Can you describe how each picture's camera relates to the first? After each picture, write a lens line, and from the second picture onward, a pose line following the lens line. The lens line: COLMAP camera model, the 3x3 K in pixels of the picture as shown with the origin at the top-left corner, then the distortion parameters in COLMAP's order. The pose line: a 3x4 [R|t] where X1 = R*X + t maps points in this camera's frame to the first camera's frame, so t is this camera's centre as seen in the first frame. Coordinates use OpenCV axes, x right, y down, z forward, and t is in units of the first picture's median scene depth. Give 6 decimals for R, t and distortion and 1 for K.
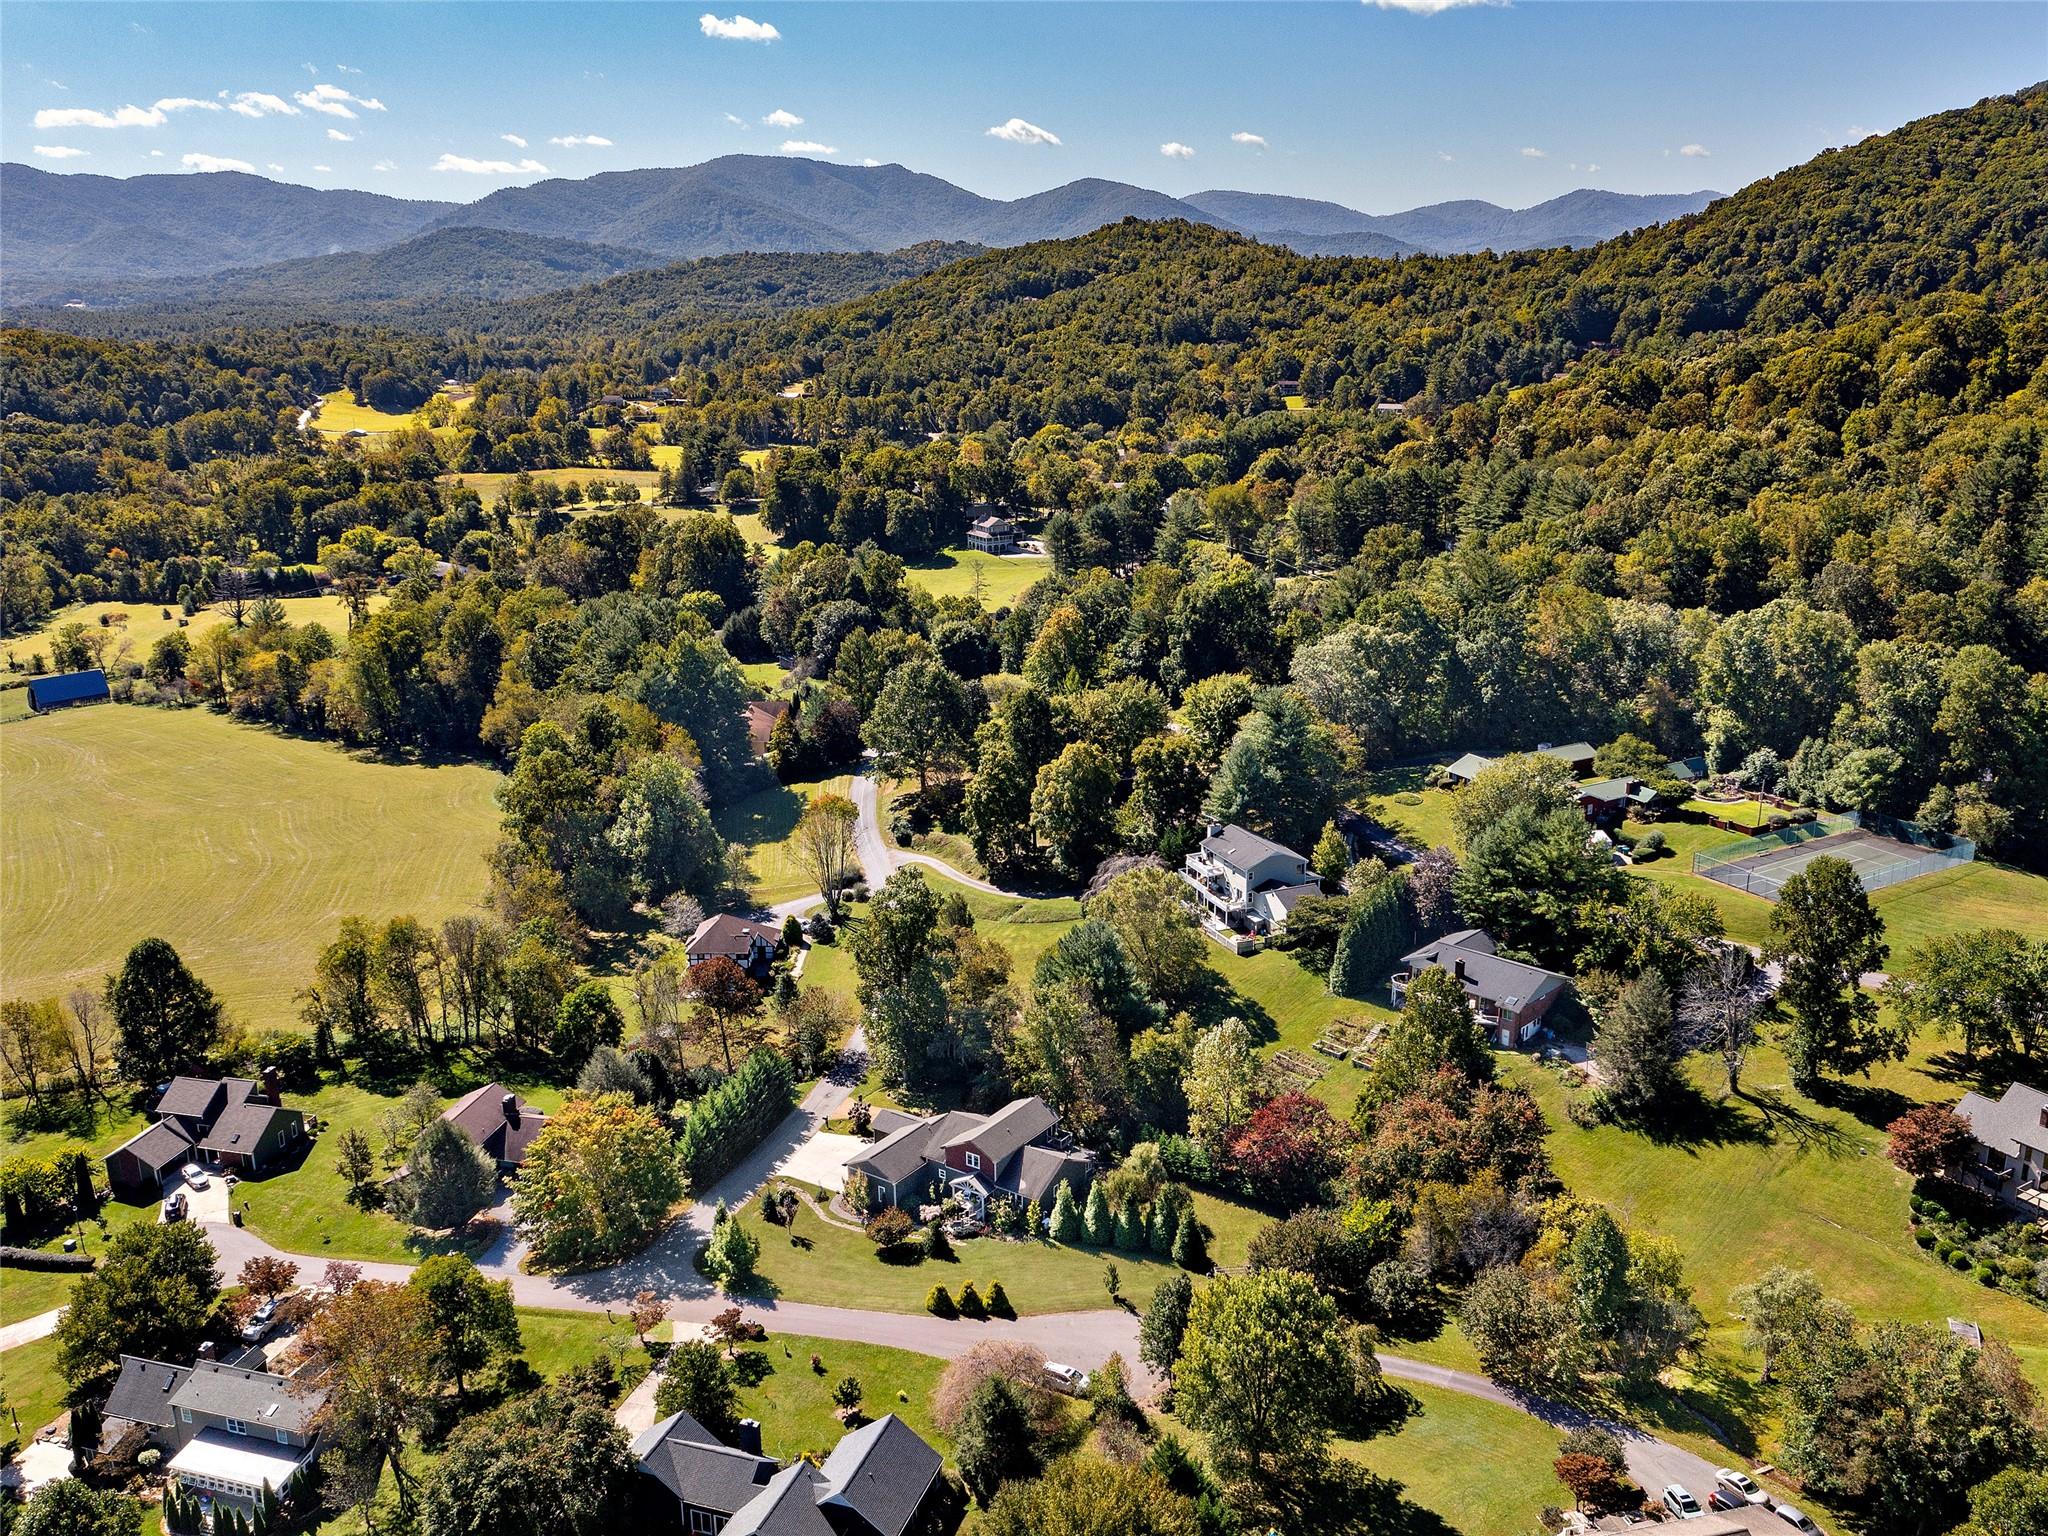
lens RADIAL K [[1816.0, 0, 1036.9], [0, 1816.0, 774.1], [0, 0, 1]] dist [-0.028183, 0.022736]
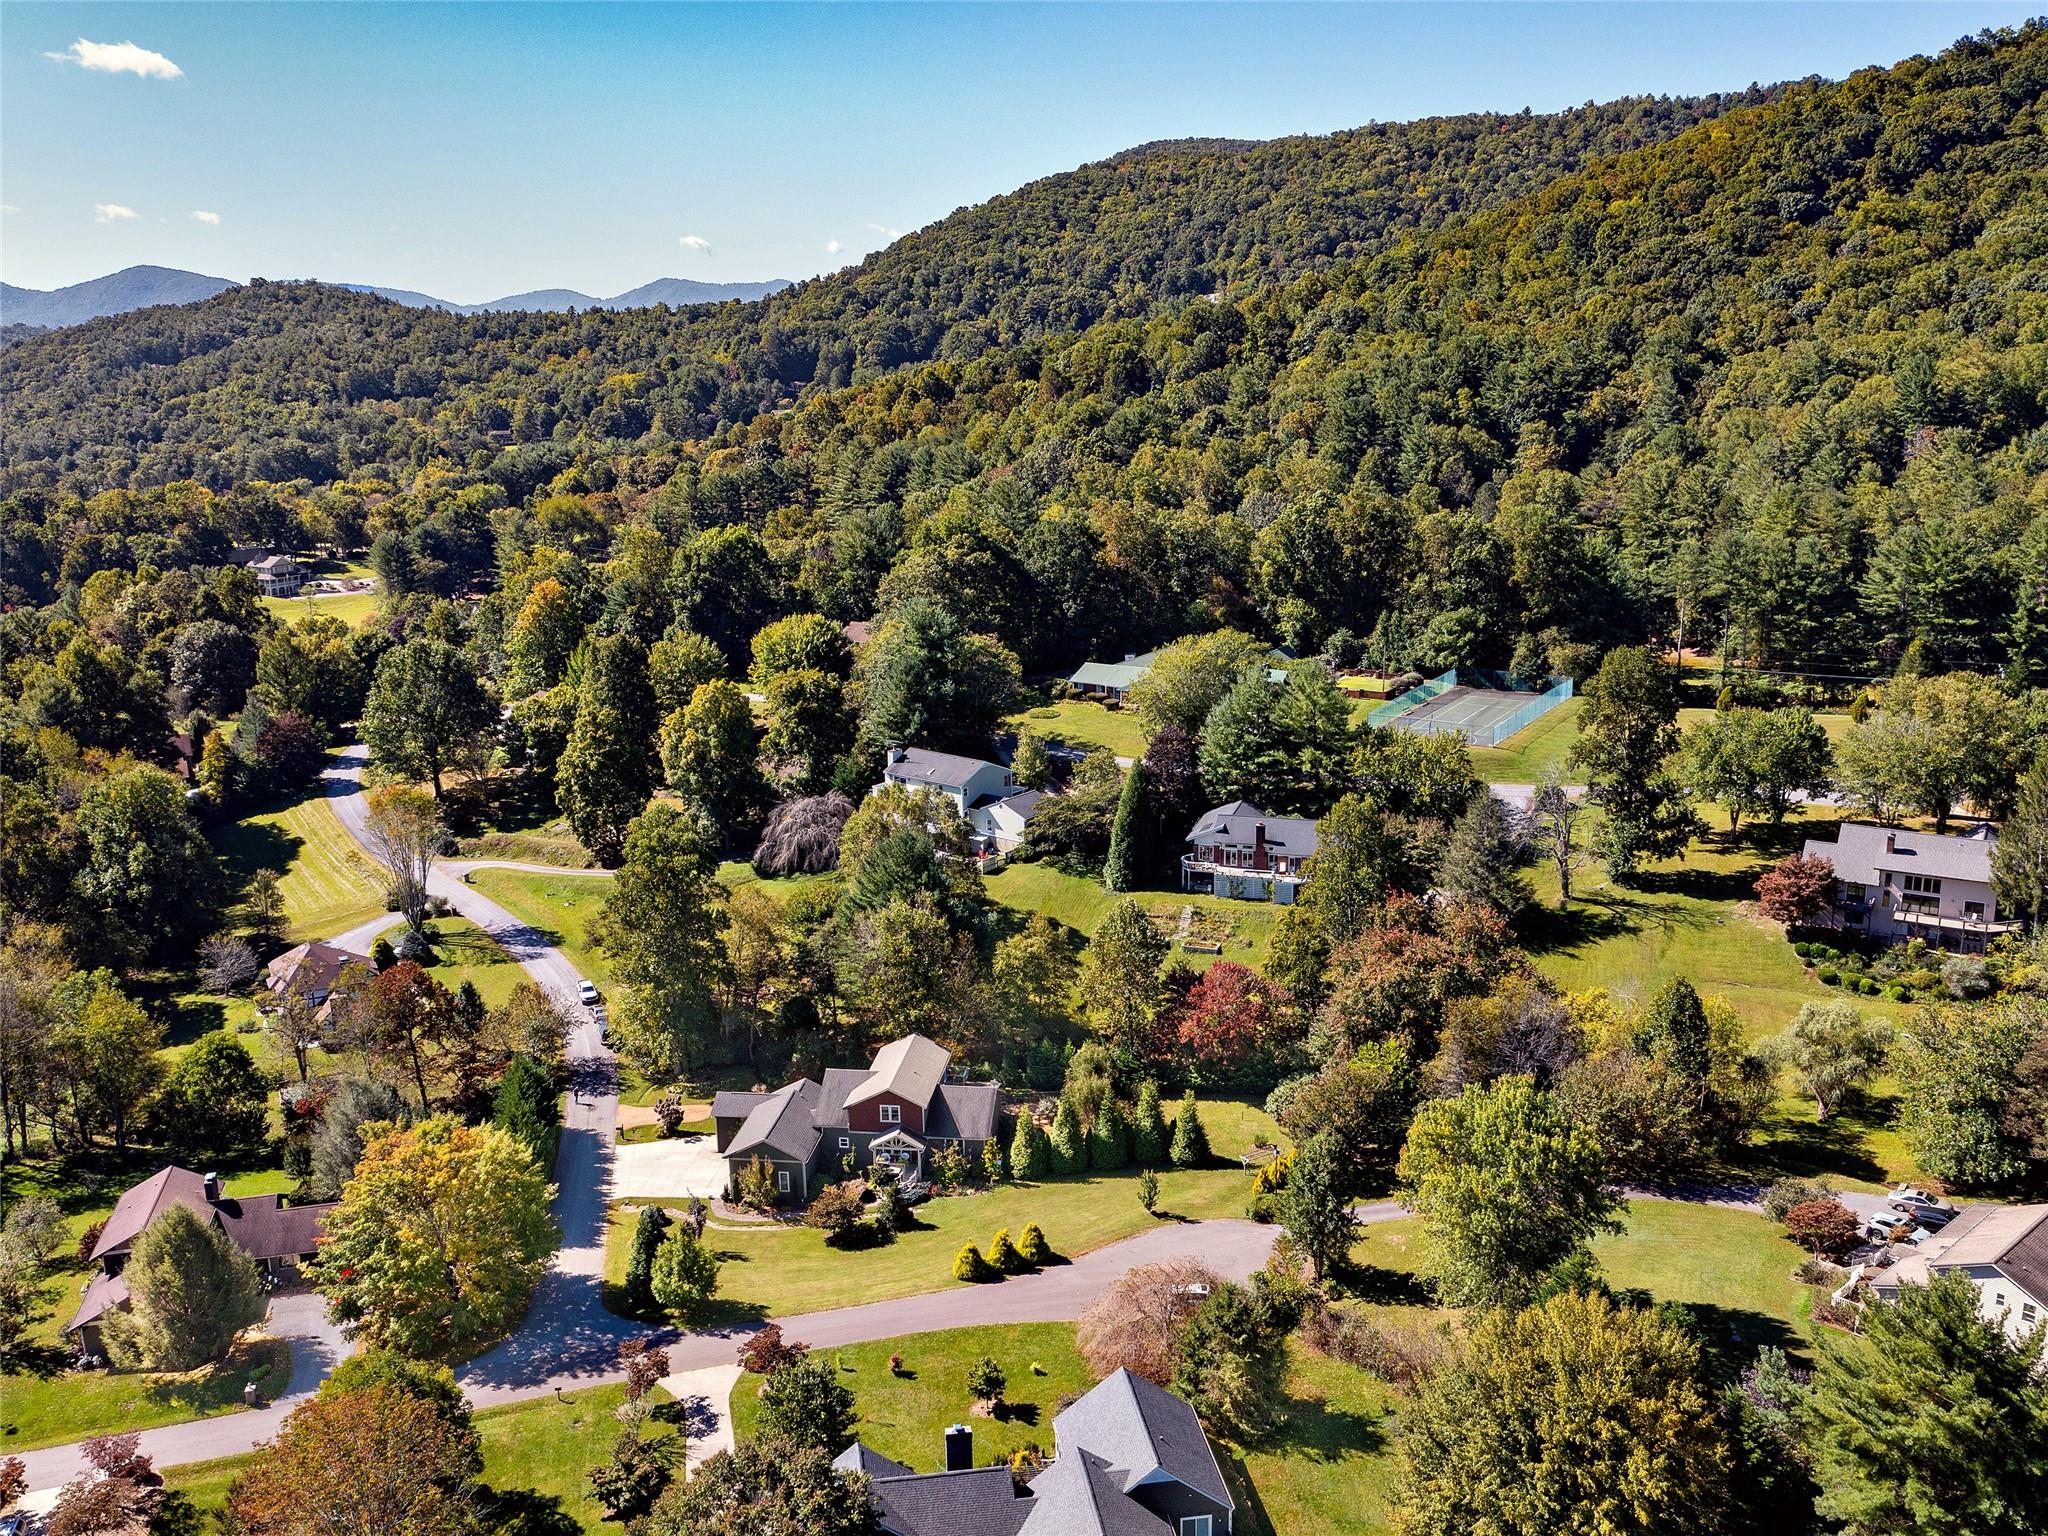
lens RADIAL K [[1816.0, 0, 1035.7], [0, 1816.0, 768.1], [0, 0, 1]] dist [-0.028183, 0.022736]
pose [[0.887669, -0.117880, 0.445139, -0.132347], [0.140144, 0.989980, -0.017304, 0.034434], [-0.438639, 0.077744, 0.895294, 0.096847]]
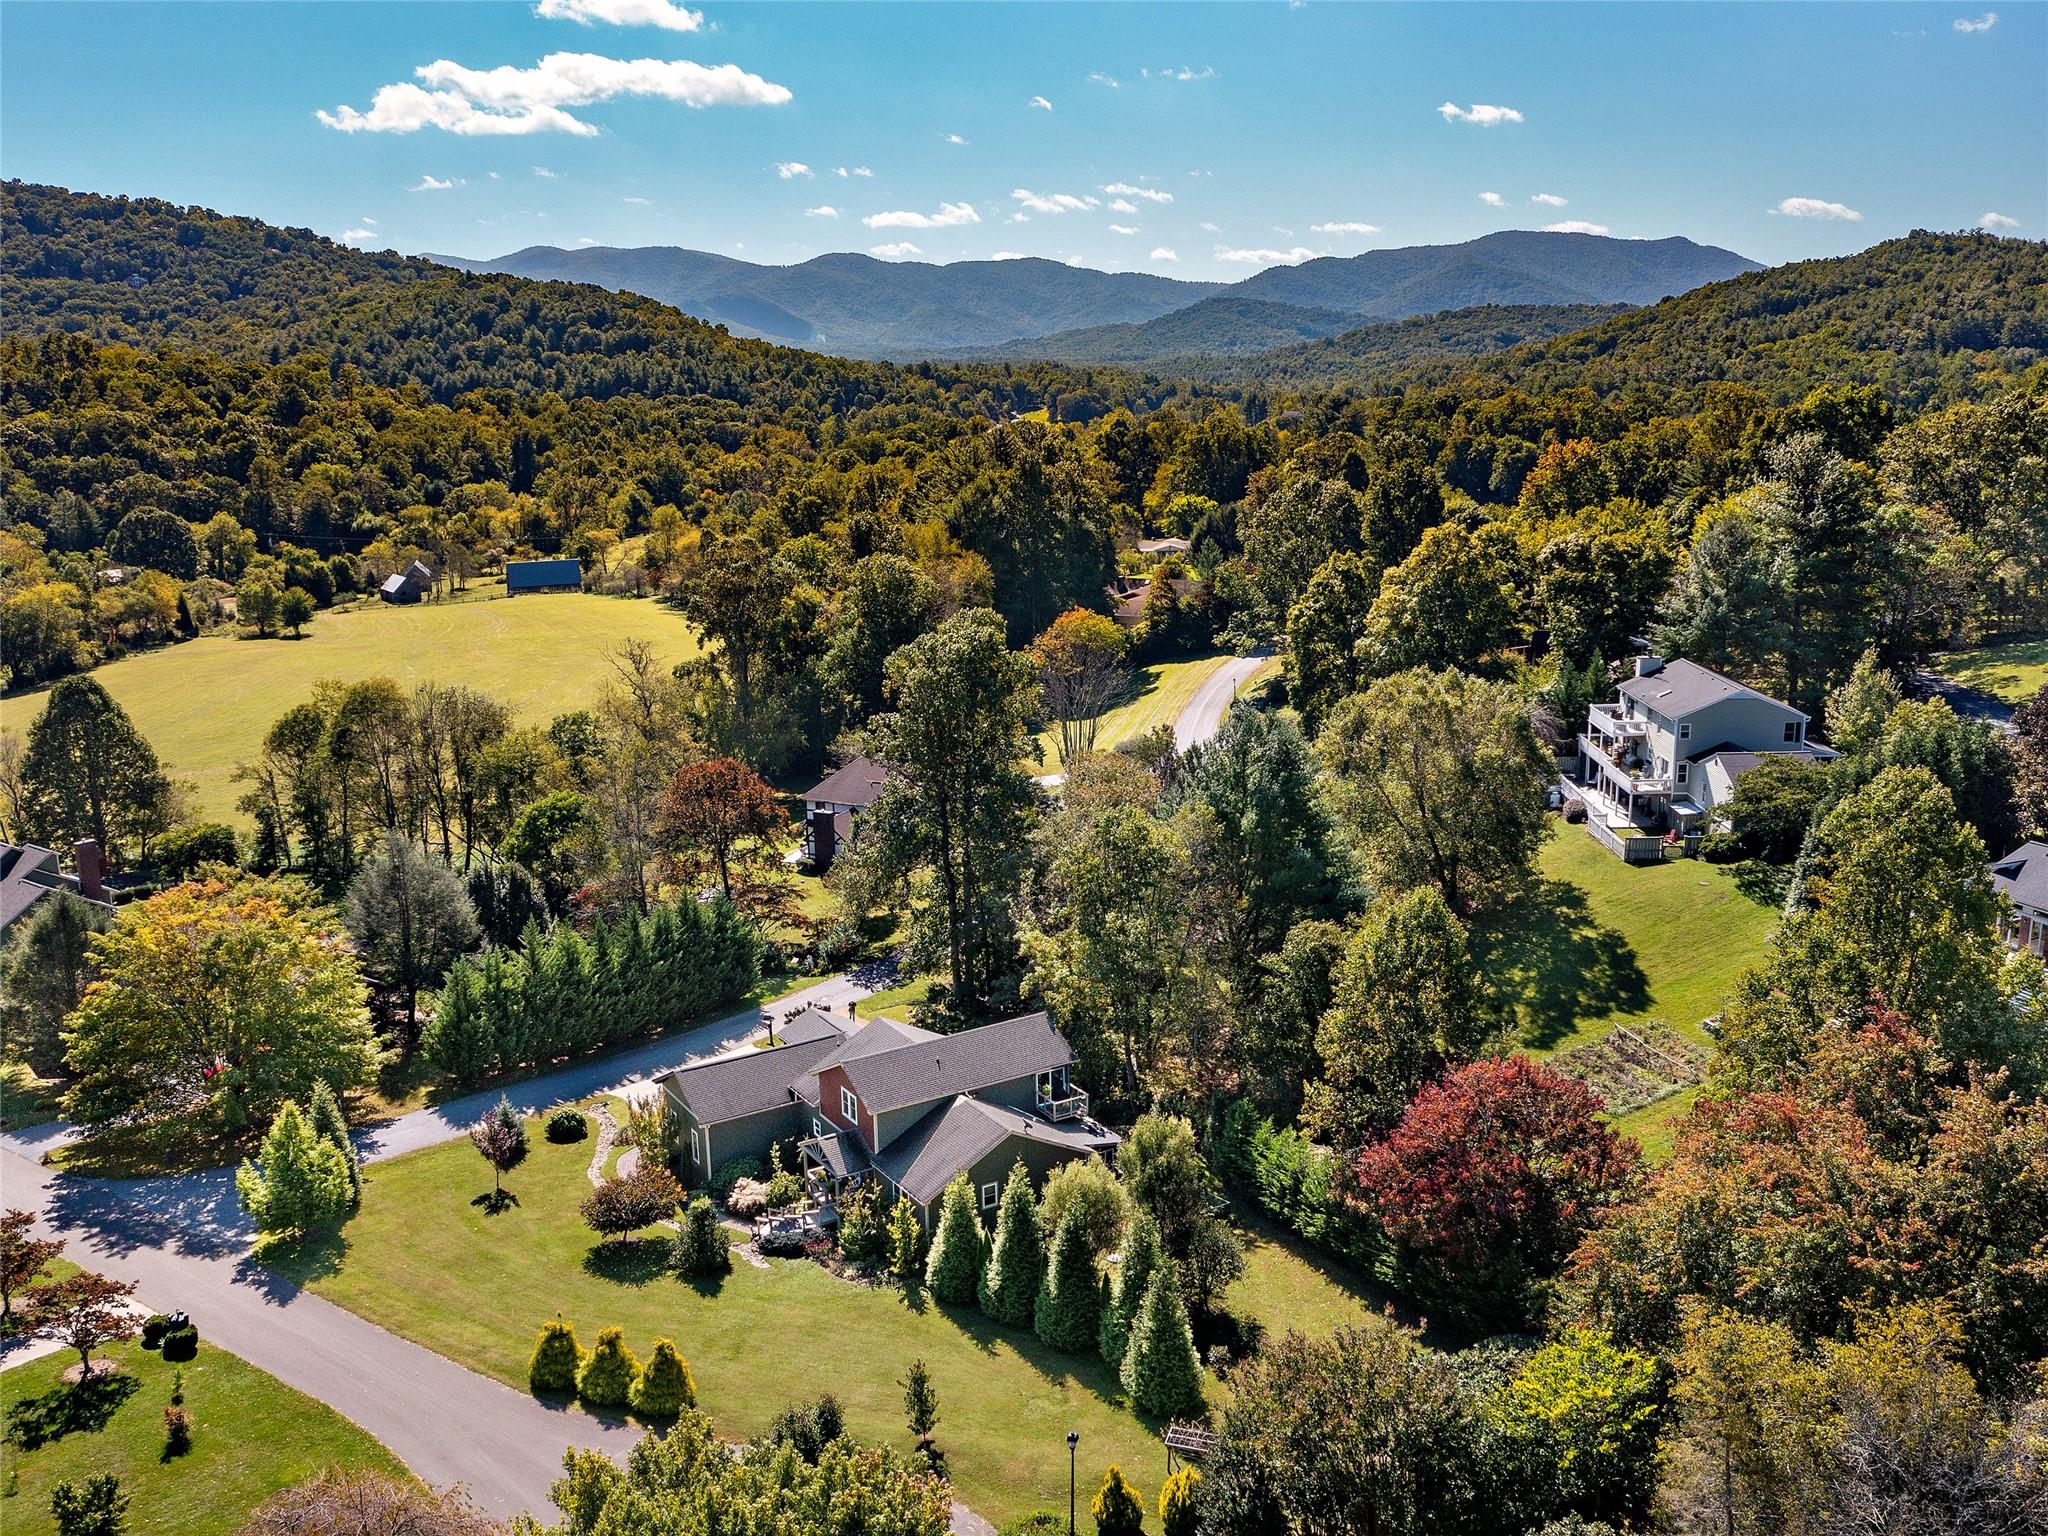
lens RADIAL K [[1816.0, 0, 1016.6], [0, 1816.0, 771.2], [0, 0, 1]] dist [-0.028183, 0.022736]
pose [[0.913891, 0.085451, -0.396866, 0.079949], [-0.104091, 0.994238, -0.025624, 0.054115], [0.392389, 0.064727, 0.917519, 0.232217]]
